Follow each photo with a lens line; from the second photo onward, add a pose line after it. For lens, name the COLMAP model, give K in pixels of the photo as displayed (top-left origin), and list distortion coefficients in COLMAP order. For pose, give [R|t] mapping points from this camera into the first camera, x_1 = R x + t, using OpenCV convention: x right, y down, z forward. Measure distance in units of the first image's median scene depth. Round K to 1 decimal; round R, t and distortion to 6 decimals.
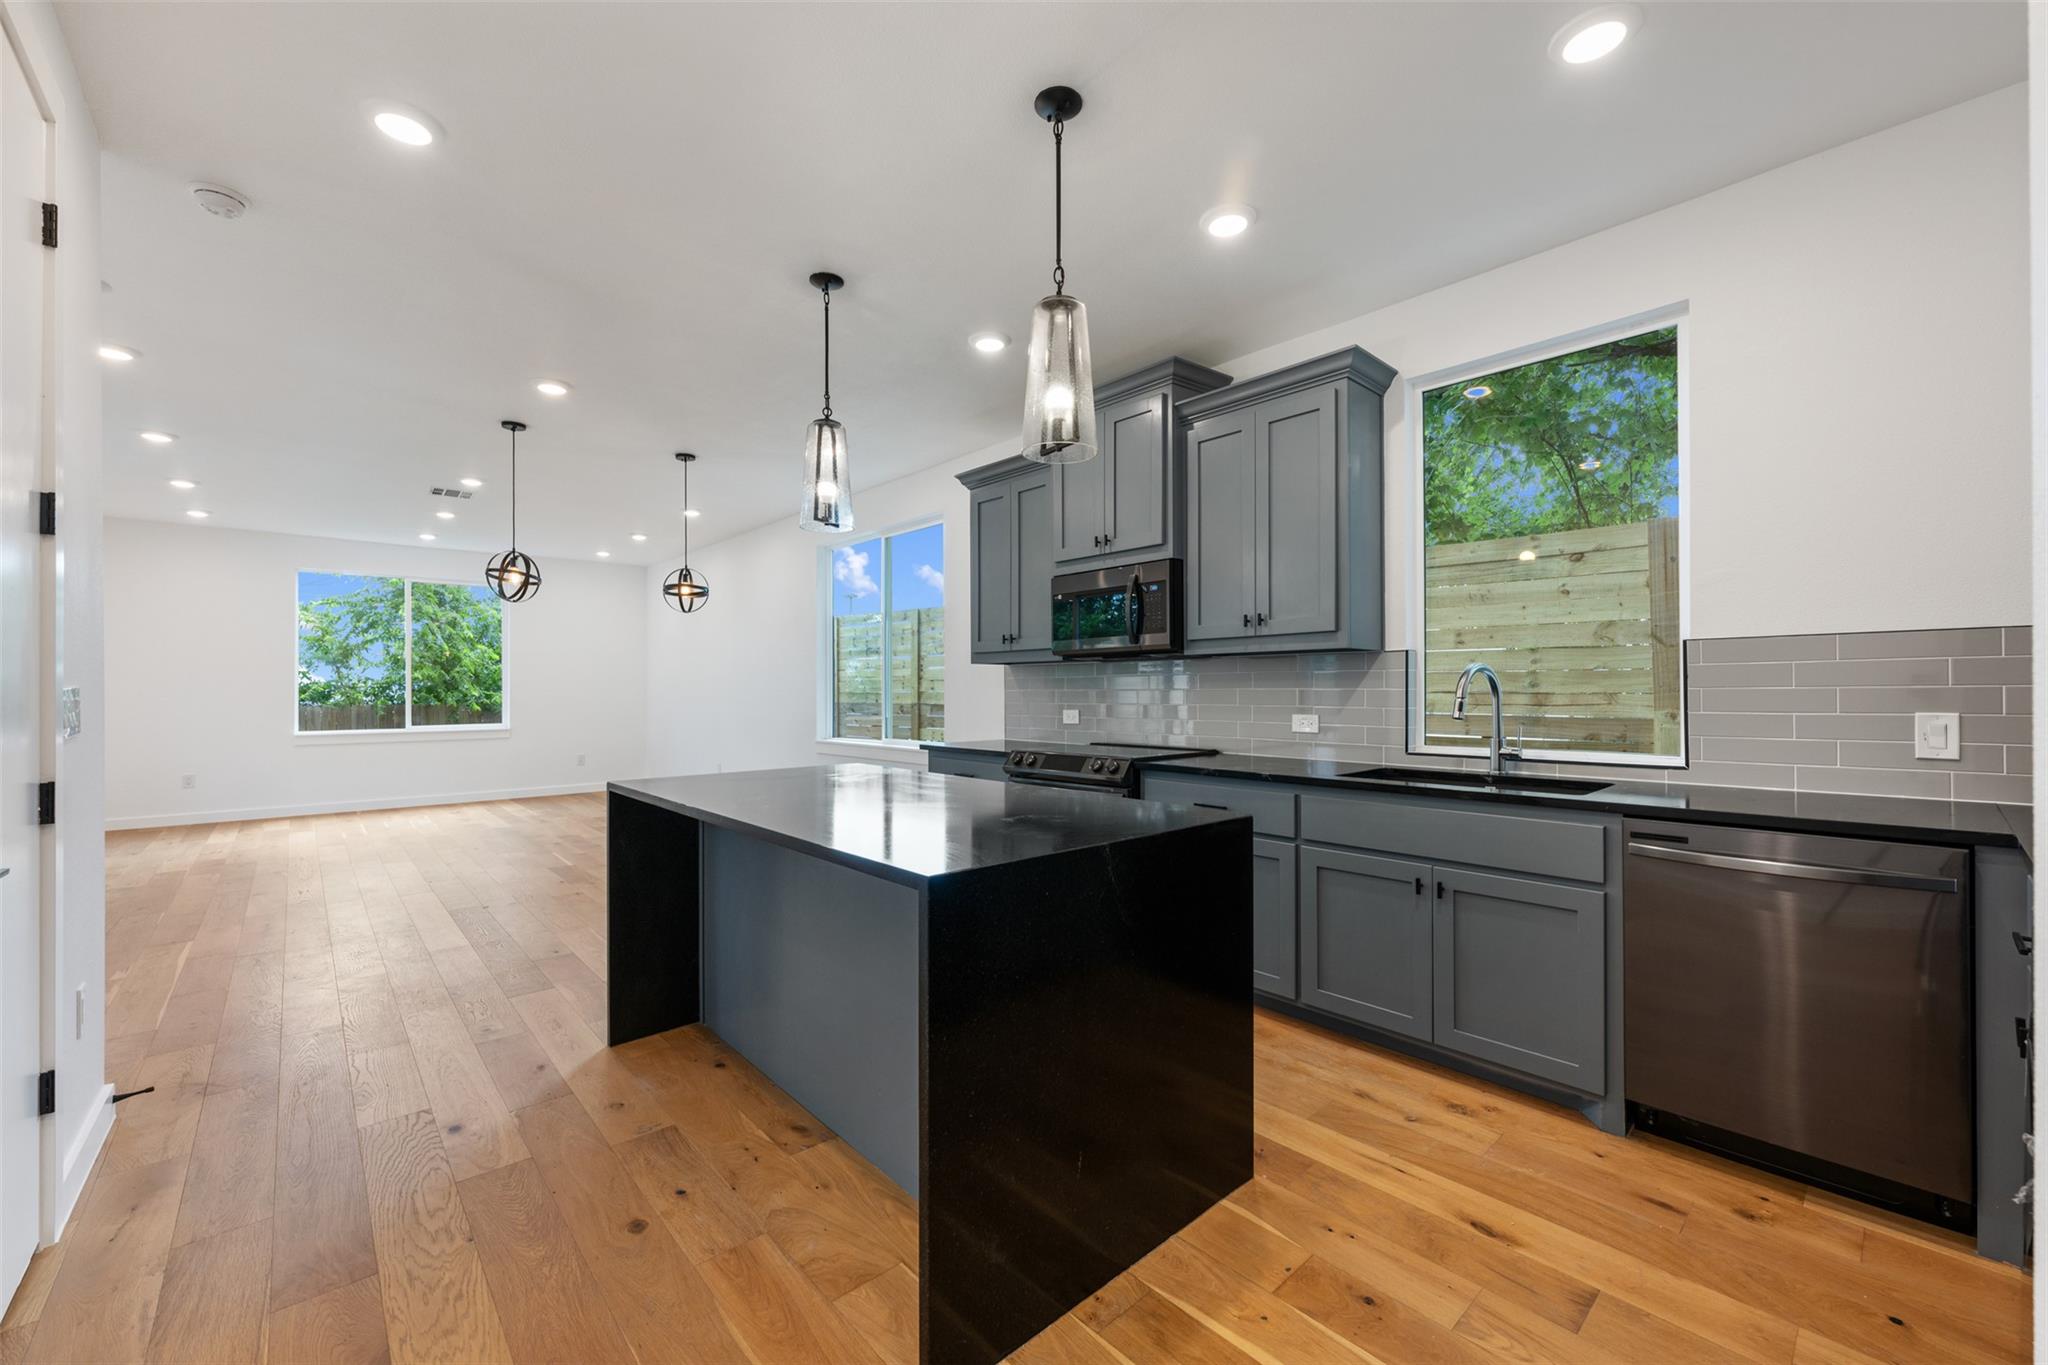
lens RADIAL K [[810.3, 0, 1027.2], [0, 810.3, 690.0], [0, 0, 1]] dist [-0.003028, 0.000532]
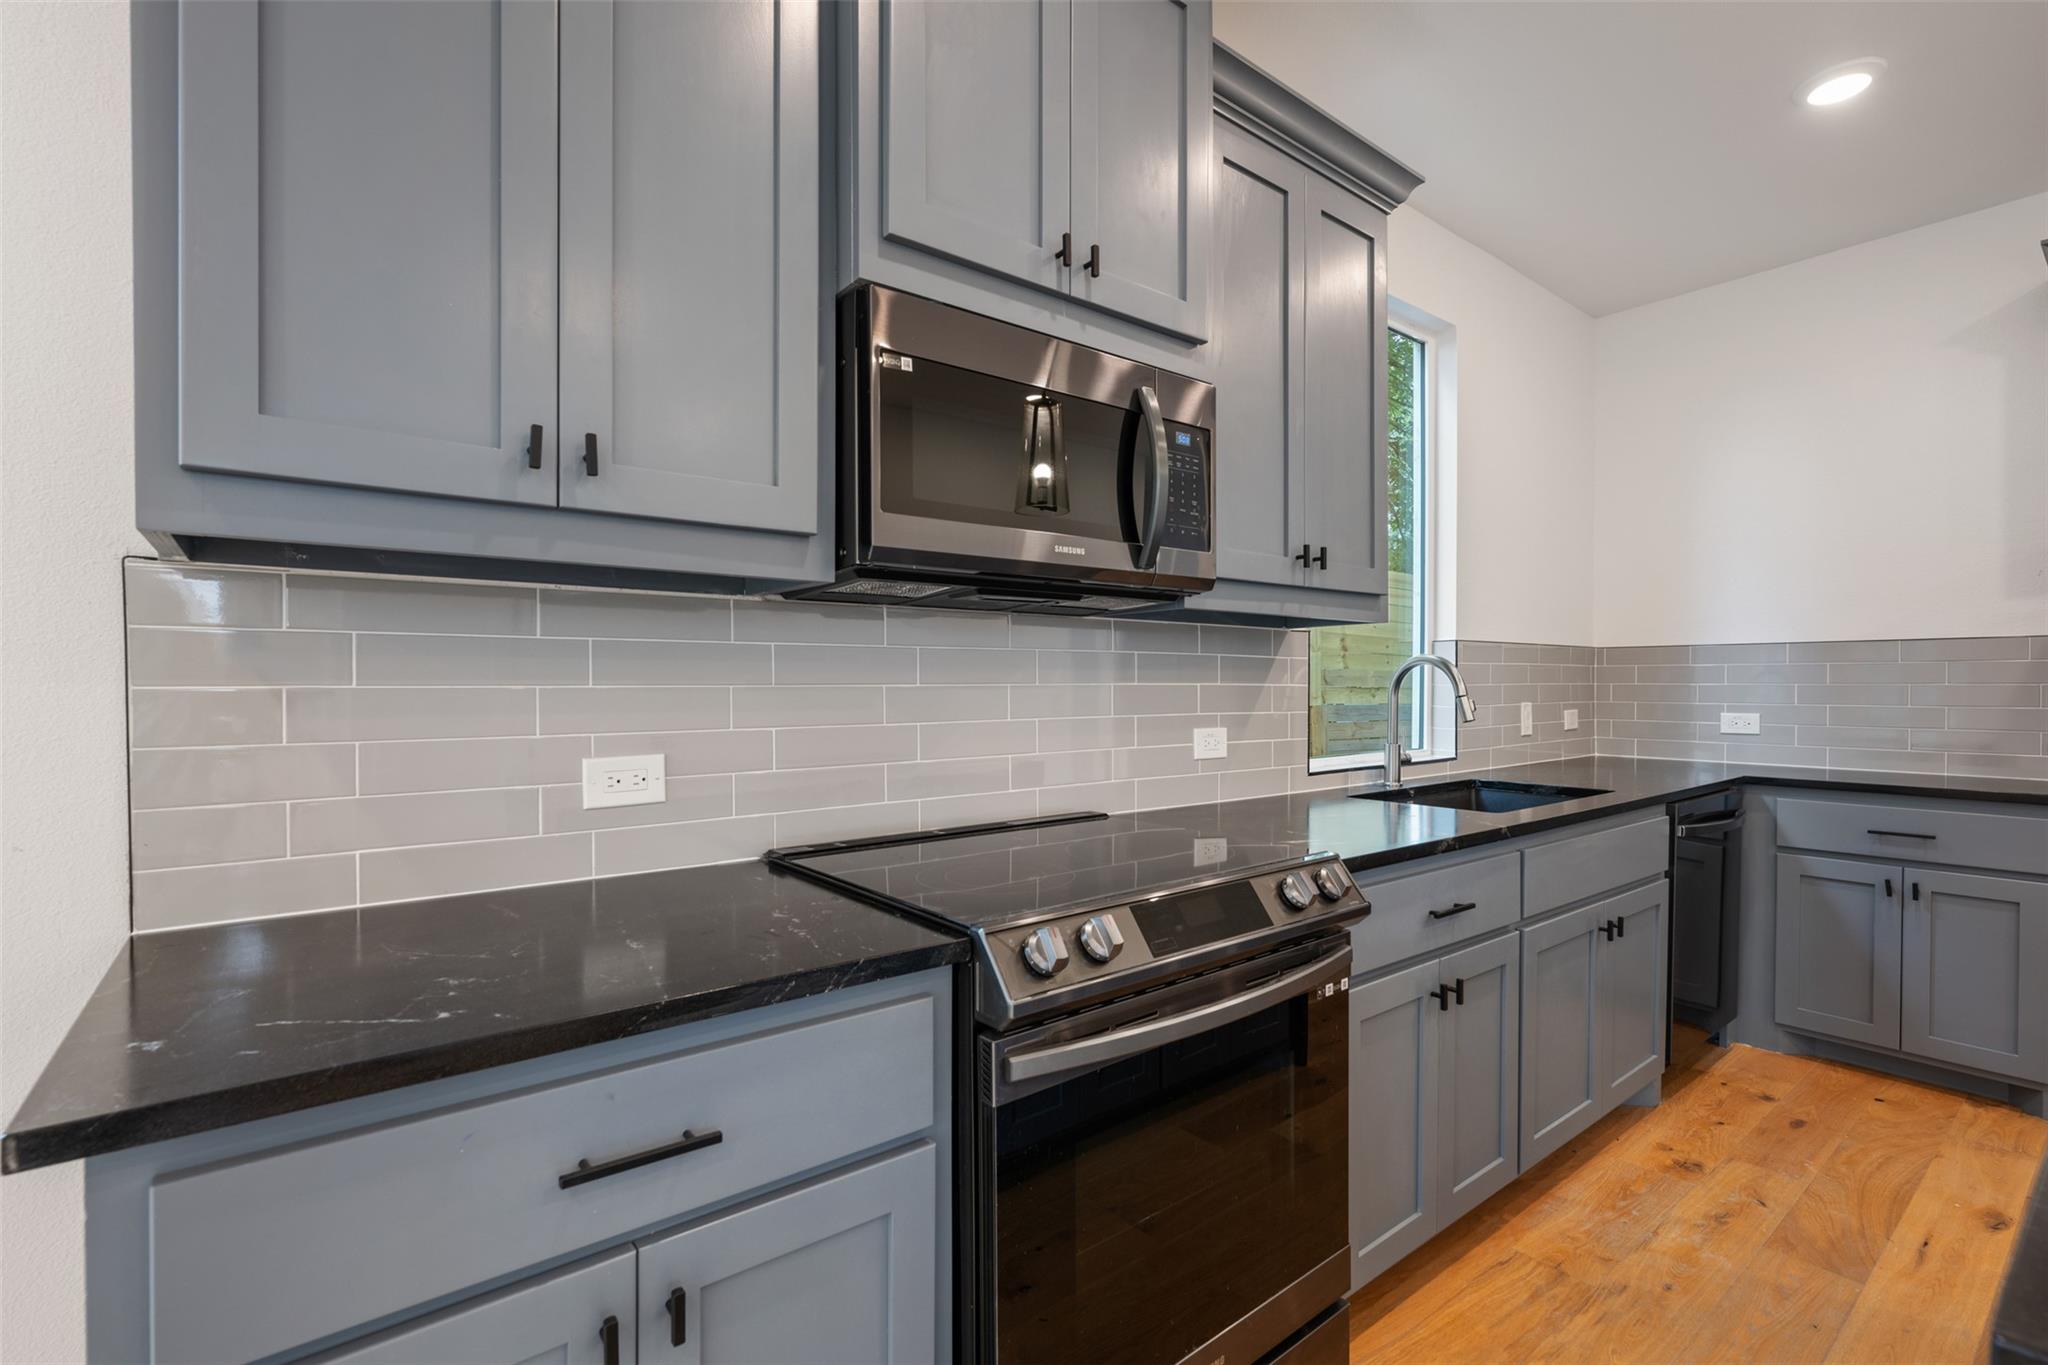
lens RADIAL K [[930.0, 0, 1026.8], [0, 930.0, 684.4], [0, 0, 1]] dist [0.000446, -0.000052]
pose [[0.052264, -0.002935, 0.998629, -0.340451], [-0.007571, 0.999966, 0.003335, -0.002682], [-0.998605, -0.007735, 0.052240, 1.108352]]
